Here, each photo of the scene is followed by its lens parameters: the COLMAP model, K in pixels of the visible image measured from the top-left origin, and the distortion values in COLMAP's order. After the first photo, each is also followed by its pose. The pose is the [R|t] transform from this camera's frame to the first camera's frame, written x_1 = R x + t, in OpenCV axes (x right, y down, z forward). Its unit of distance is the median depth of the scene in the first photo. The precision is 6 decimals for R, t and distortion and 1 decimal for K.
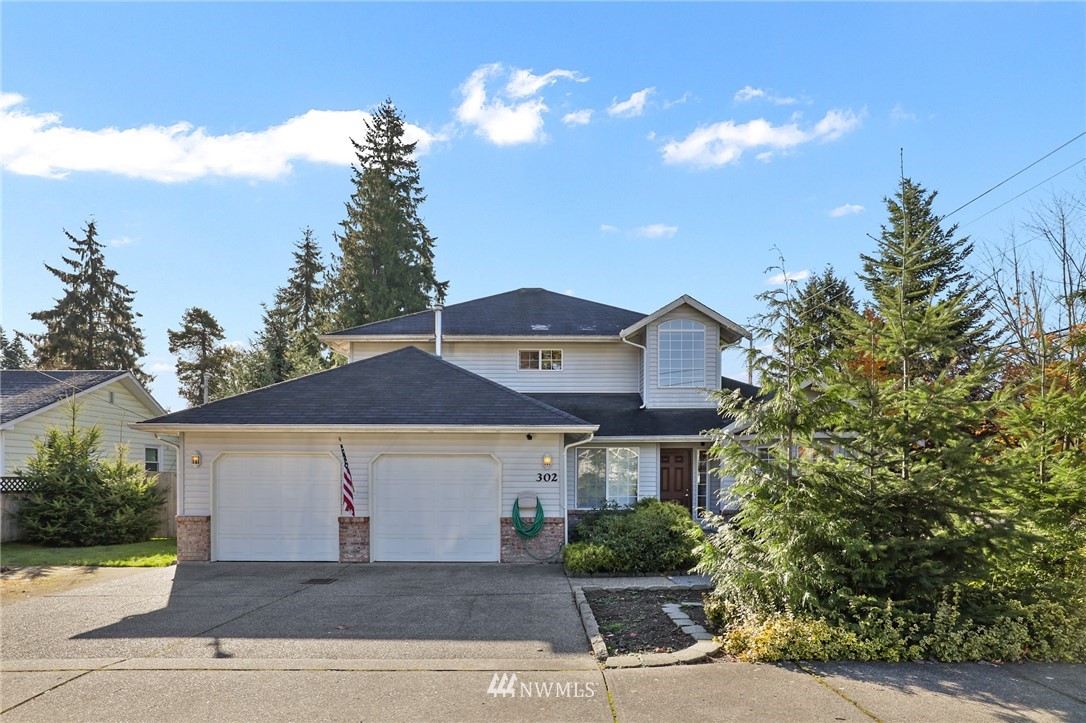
lens RADIAL K [[522.2, 0, 547.6], [0, 522.2, 354.3], [0, 0, 1]] dist [-0.042769, 0.025124]
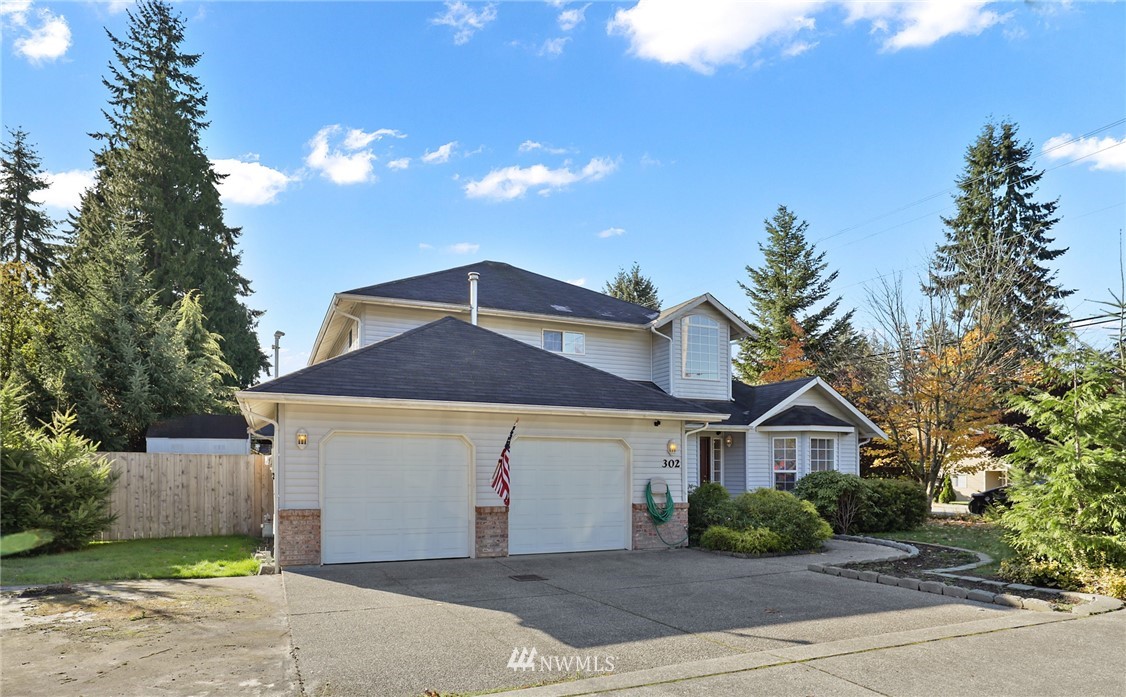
lens RADIAL K [[545.1, 0, 562.9], [0, 545.1, 326.8], [0, 0, 1]] dist [-0.037238, 0.022742]
pose [[0.940642, 0.090276, 0.327174, -0.576605], [-0.086058, 0.995914, -0.027379, 0.017027], [-0.328308, -0.002402, 0.944568, 0.065261]]
